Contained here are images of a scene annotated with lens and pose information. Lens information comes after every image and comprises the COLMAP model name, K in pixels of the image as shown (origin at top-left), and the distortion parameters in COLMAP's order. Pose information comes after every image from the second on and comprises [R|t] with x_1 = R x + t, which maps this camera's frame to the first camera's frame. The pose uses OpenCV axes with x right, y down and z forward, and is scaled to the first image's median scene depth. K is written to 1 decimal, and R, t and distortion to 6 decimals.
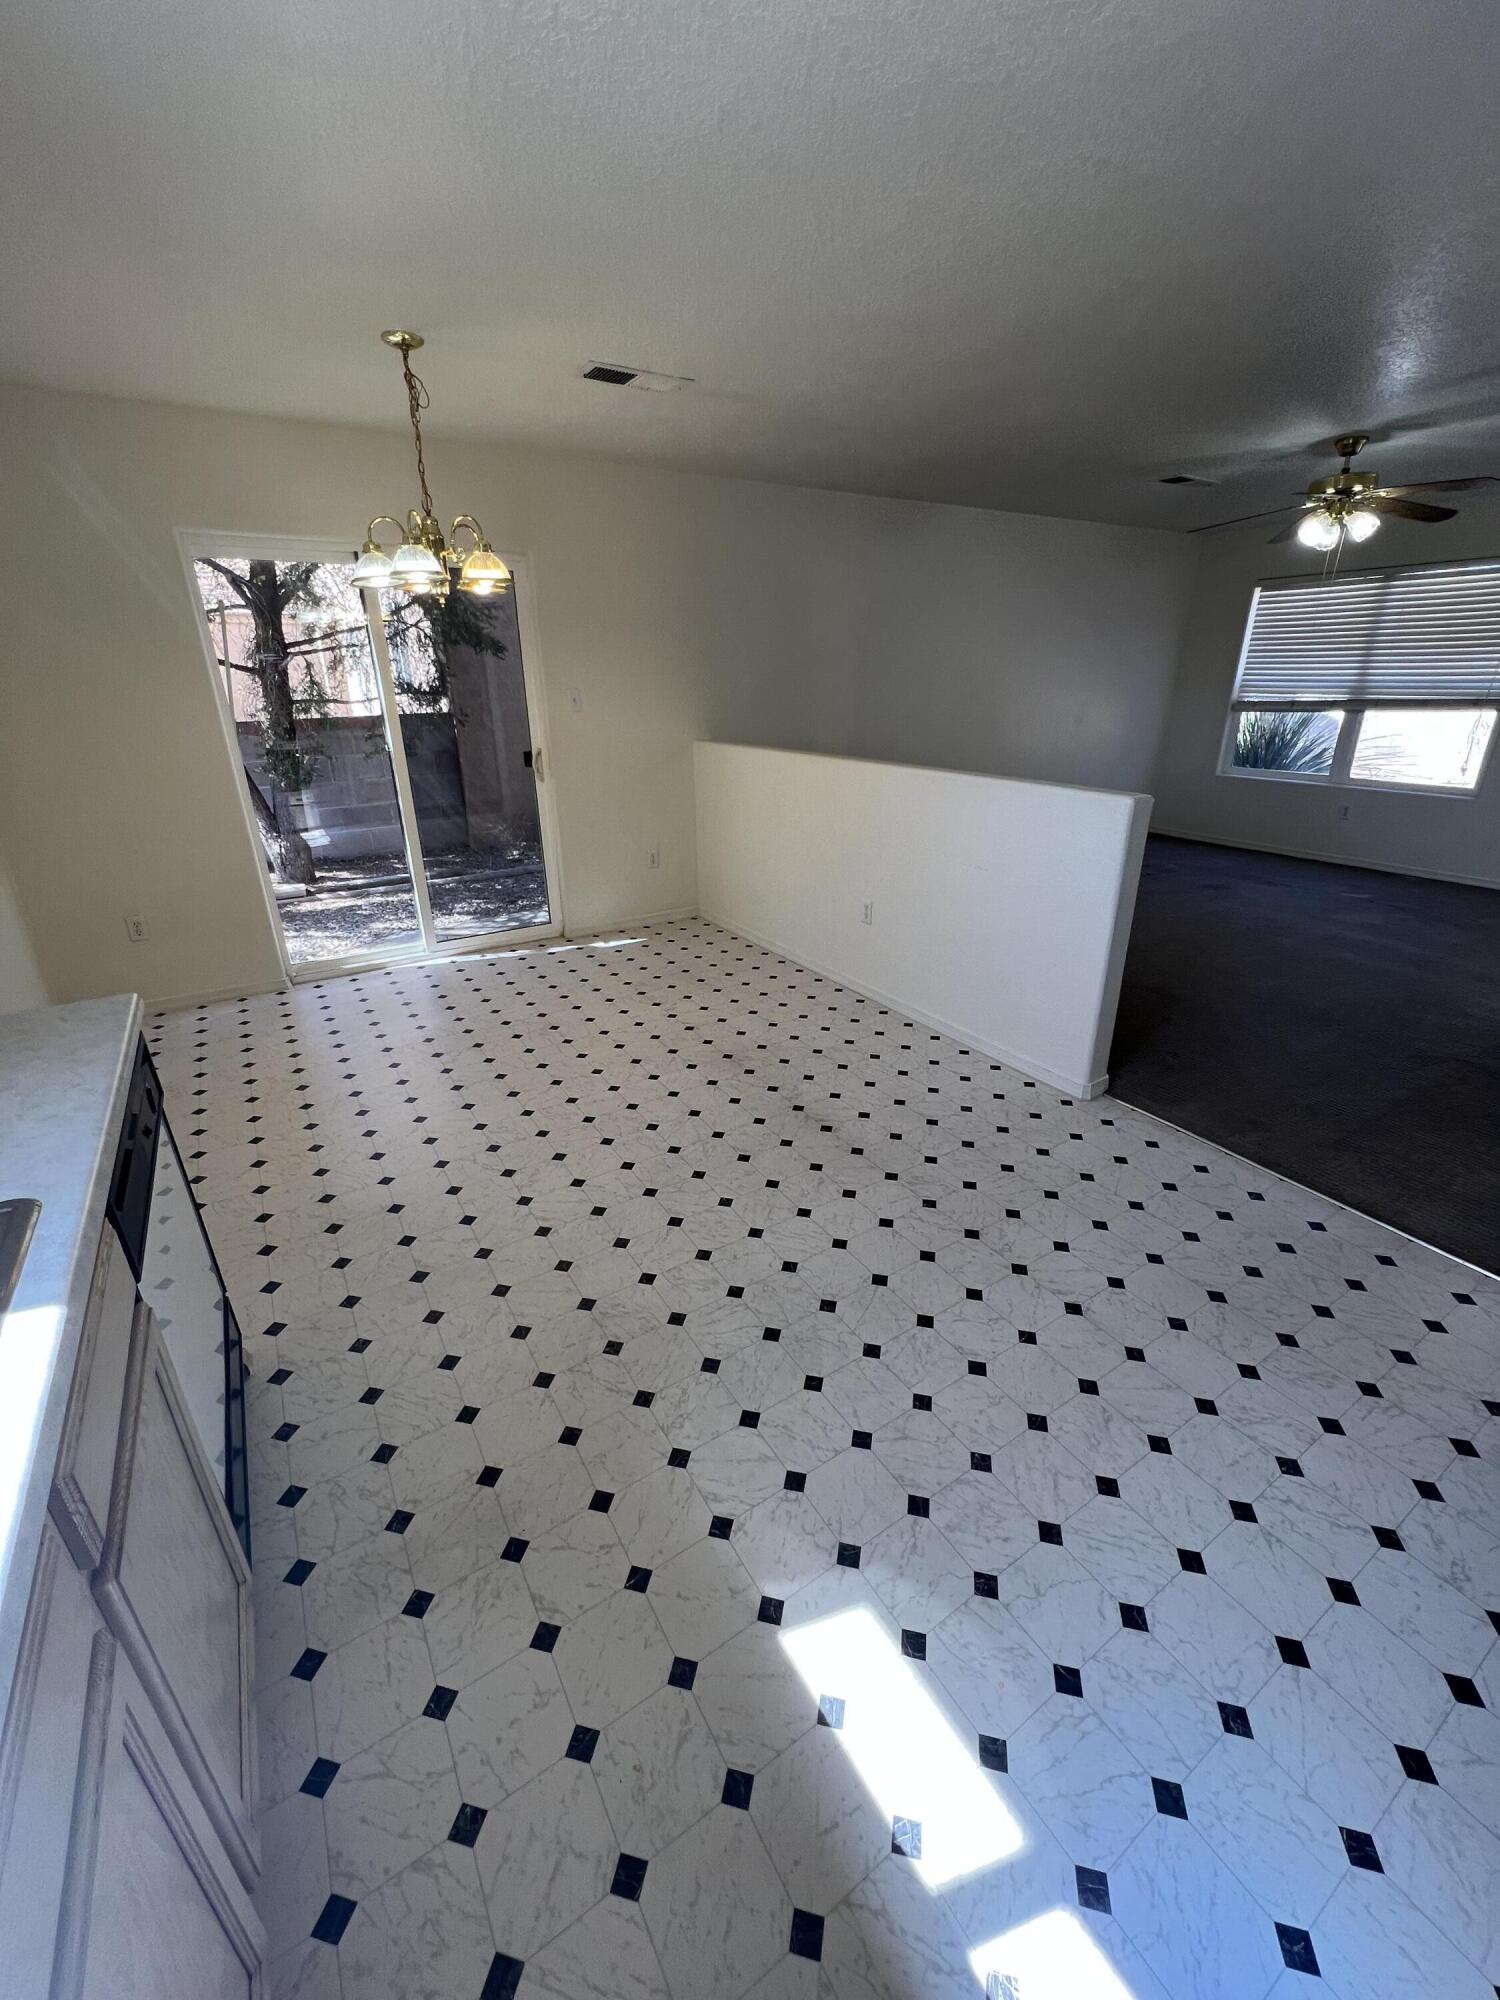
lens RADIAL K [[805.0, 0, 747.3], [0, 805.0, 991.9], [0, 0, 1]] dist [-0.002119, 0.000820]
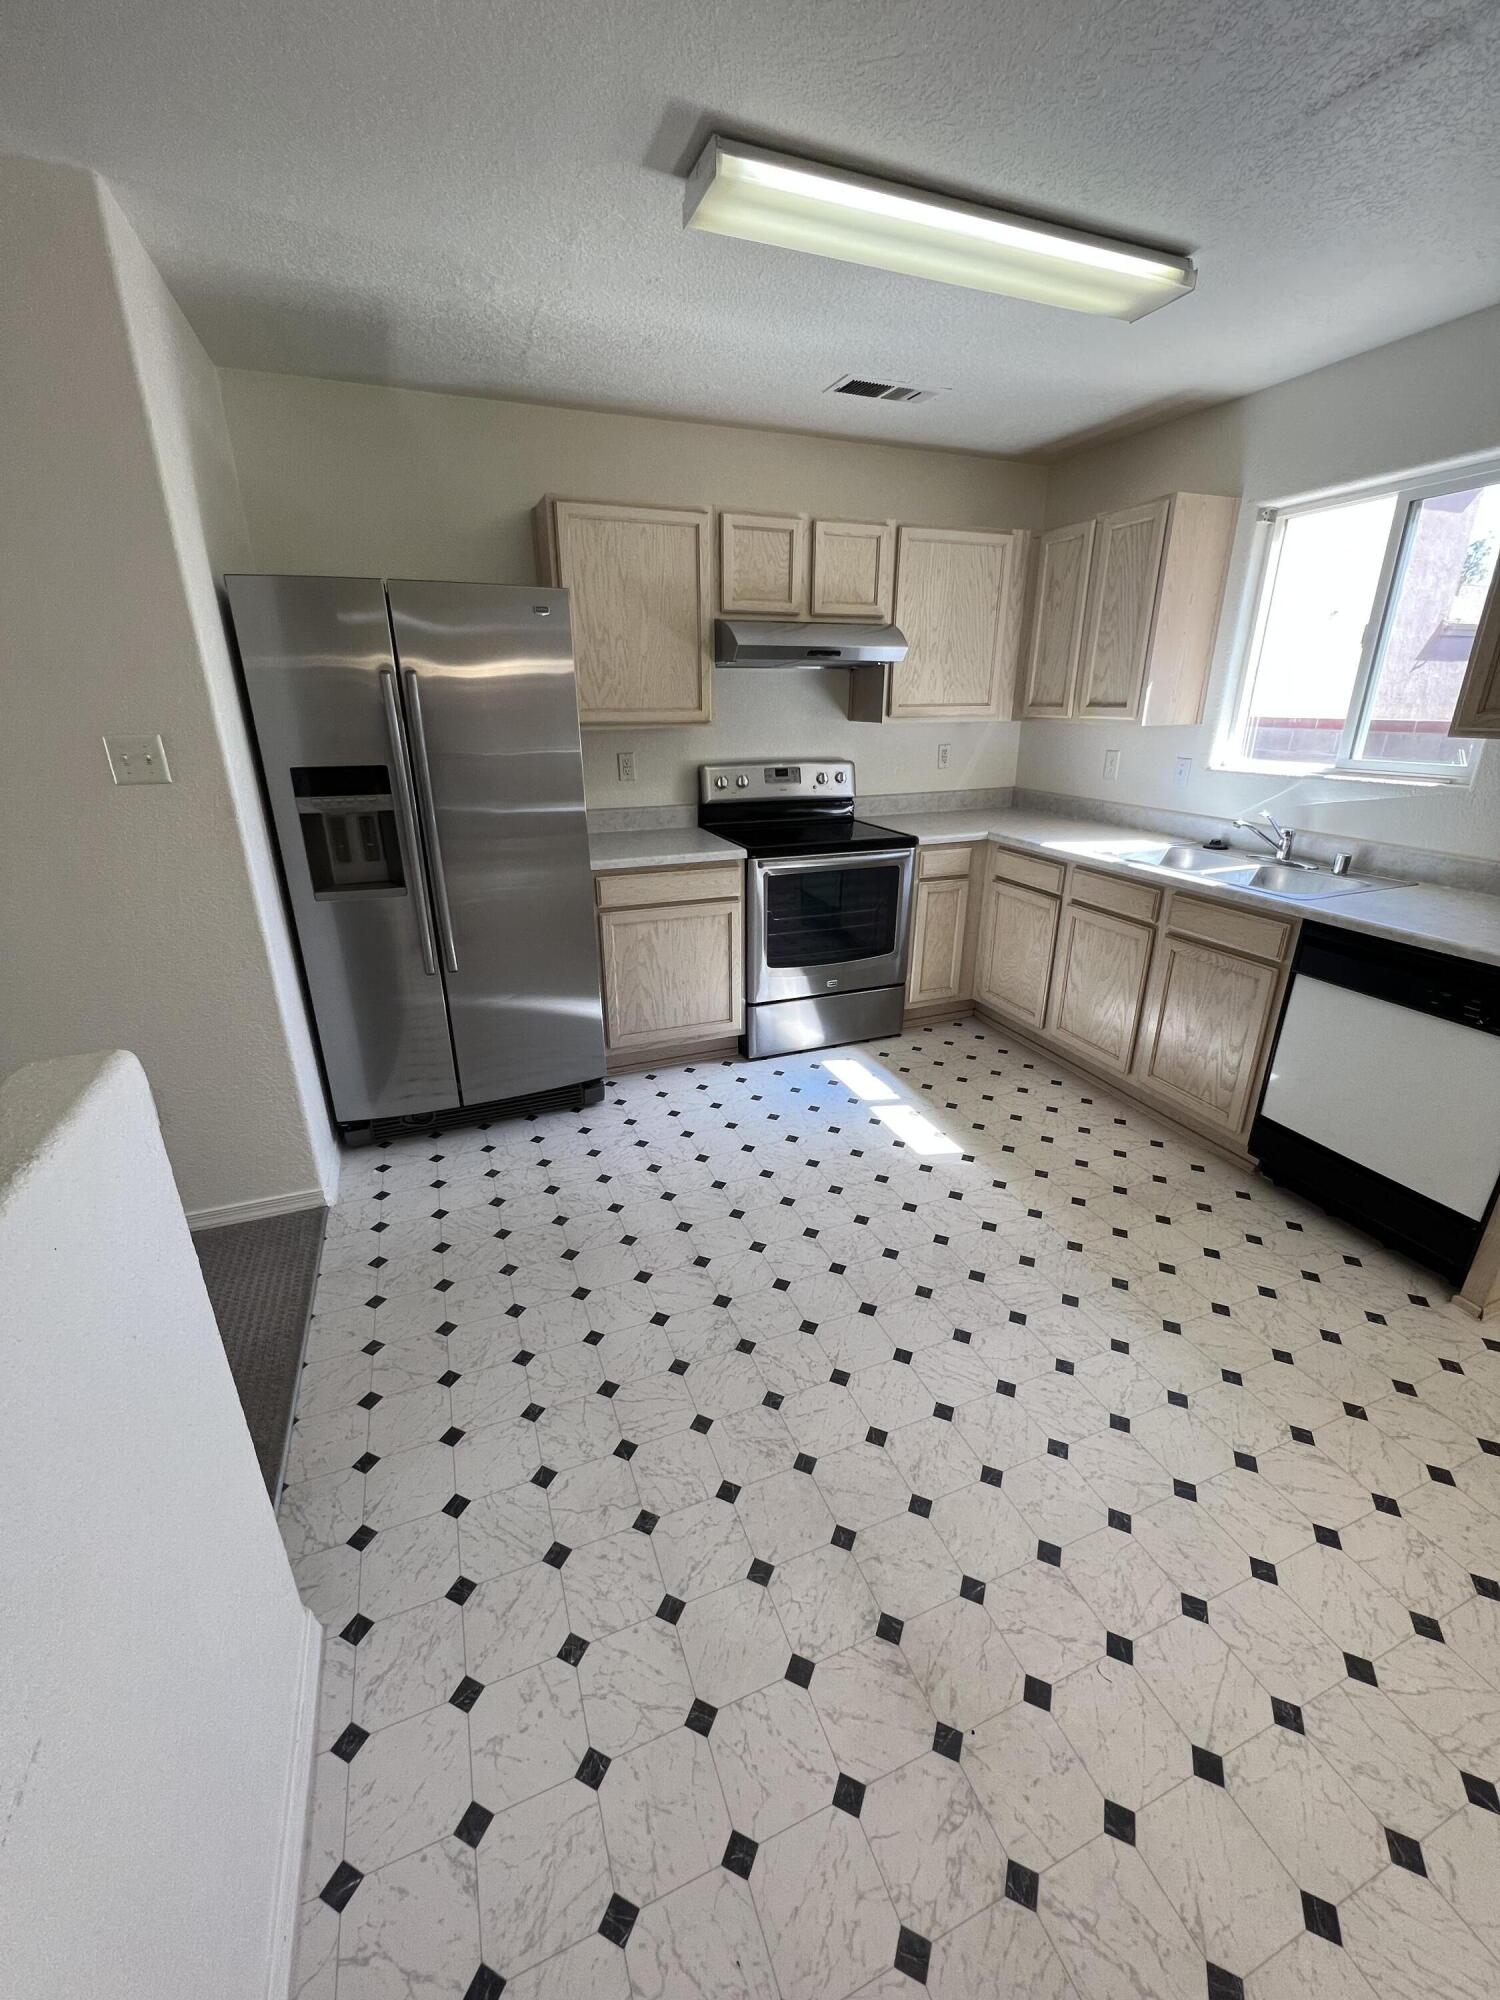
lens RADIAL K [[800.0, 0, 753.0], [0, 800.0, 992.5], [0, 0, 1]] dist [-0.001253, 0.000584]
pose [[-0.984118, -0.047351, 0.171085, 0.122681], [0.080078, 0.741720, 0.665912, -0.473982], [-0.158429, 0.669036, -0.726148, 1.176205]]
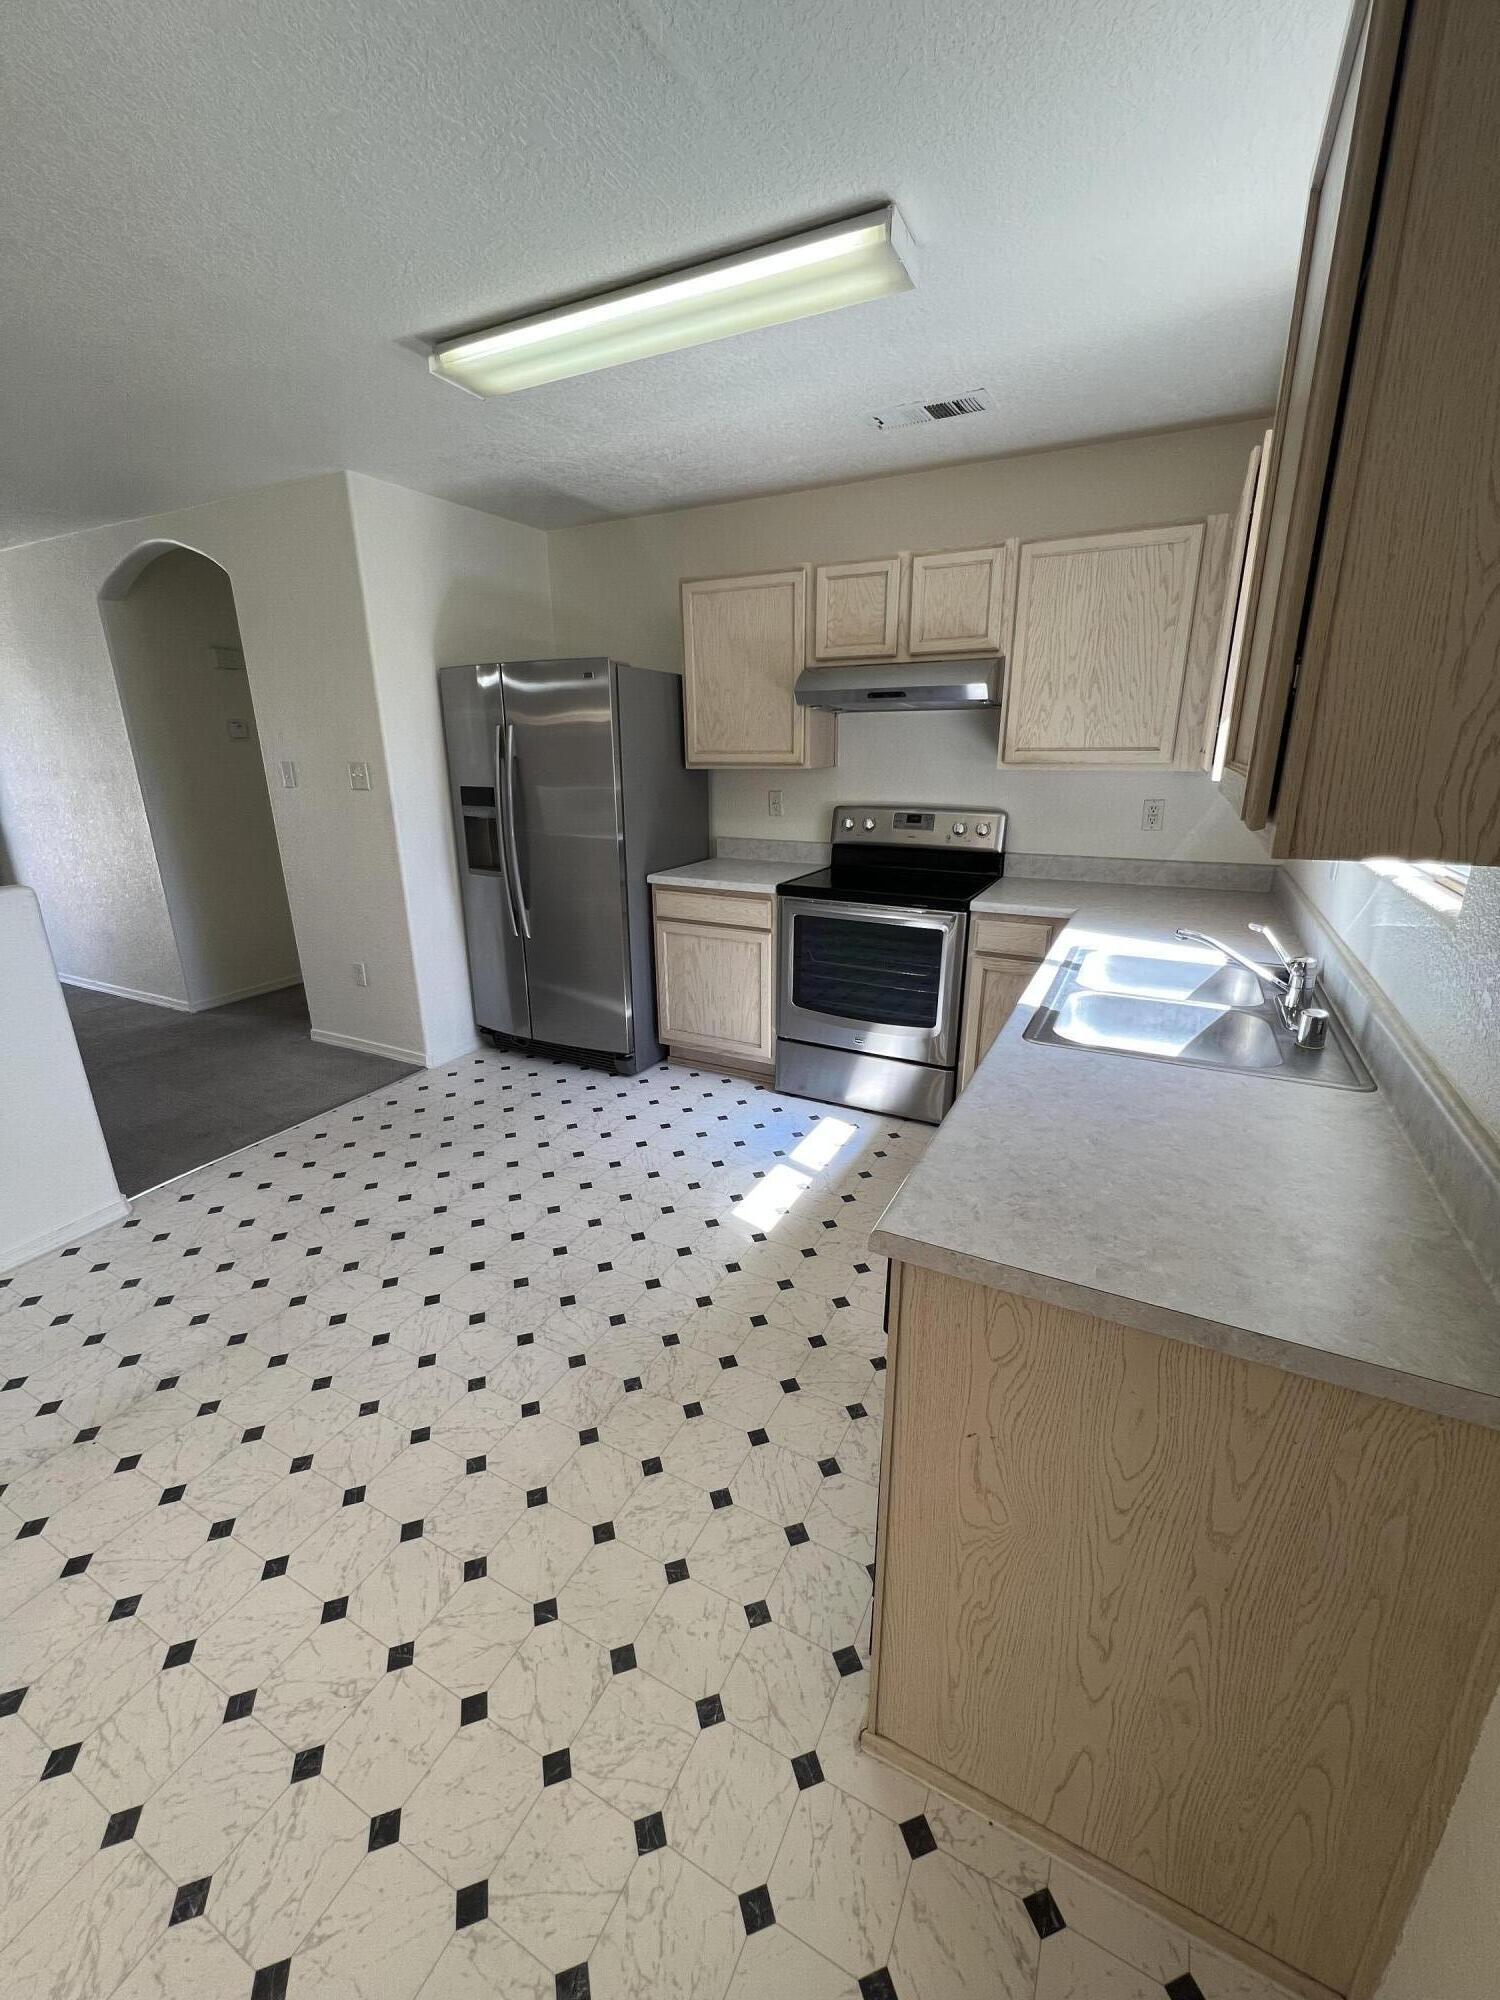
lens RADIAL K [[800.0, 0, 753.0], [0, 800.0, 992.5], [0, 0, 1]] dist [-0.001253, 0.000584]
pose [[-0.513096, -0.240573, 0.823928, -0.693938], [0.334123, 0.828222, 0.449899, -0.269795], [-0.790629, 0.506135, -0.344576, 0.706731]]
